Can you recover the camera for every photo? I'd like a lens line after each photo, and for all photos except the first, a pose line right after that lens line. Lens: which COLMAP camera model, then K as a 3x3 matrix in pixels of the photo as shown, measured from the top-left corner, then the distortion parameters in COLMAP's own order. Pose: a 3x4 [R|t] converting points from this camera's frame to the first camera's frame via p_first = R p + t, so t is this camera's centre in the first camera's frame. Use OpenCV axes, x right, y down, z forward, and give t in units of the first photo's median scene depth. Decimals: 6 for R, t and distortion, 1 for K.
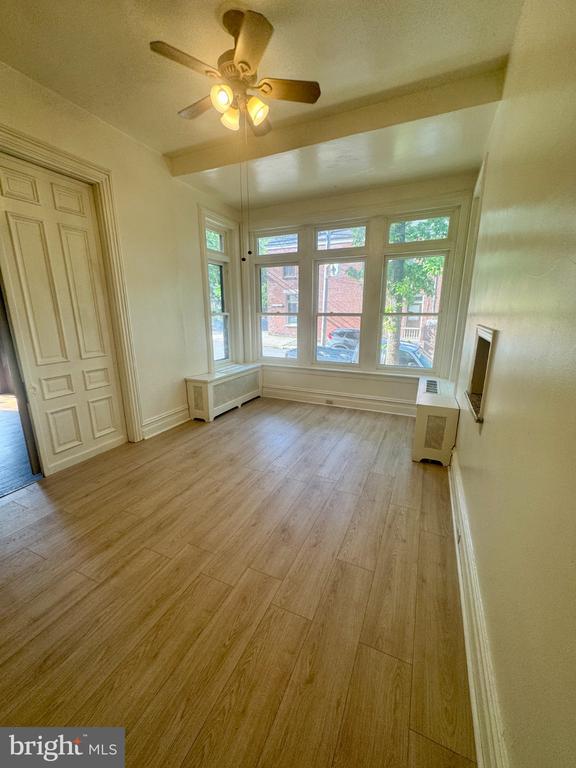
lens RADIAL K [[306.8, 0, 287.8], [0, 306.8, 386.4], [0, 0, 1]] dist [0.010786, 0.000564]
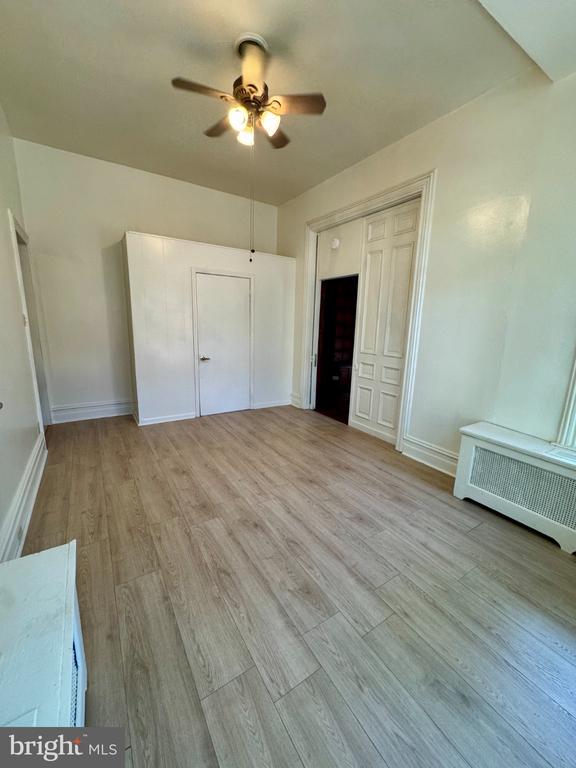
lens RADIAL K [[306.8, 0, 287.8], [0, 306.8, 386.4], [0, 0, 1]] dist [0.010786, 0.000564]
pose [[-0.541192, 0.161557, -0.825234, 0.566441], [-0.230076, 0.915475, 0.330108, -0.298403], [0.808812, 0.368518, -0.458277, 1.334500]]
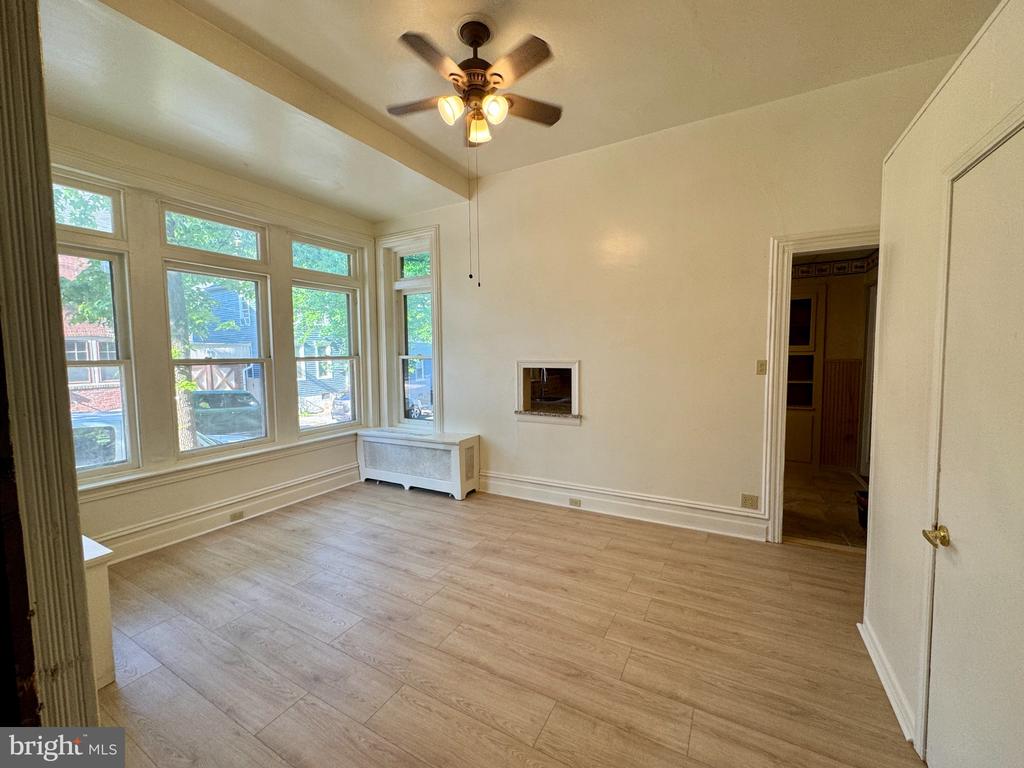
lens RADIAL K [[409.1, 0, 512.0], [0, 409.1, 384.0], [0, 0, 1]] dist [0.010786, 0.000564]
pose [[0.083733, -0.070506, 0.993991, -0.914145], [0.253943, 0.966070, 0.047133, -0.147743], [-0.963588, 0.248471, 0.098796, 0.662417]]
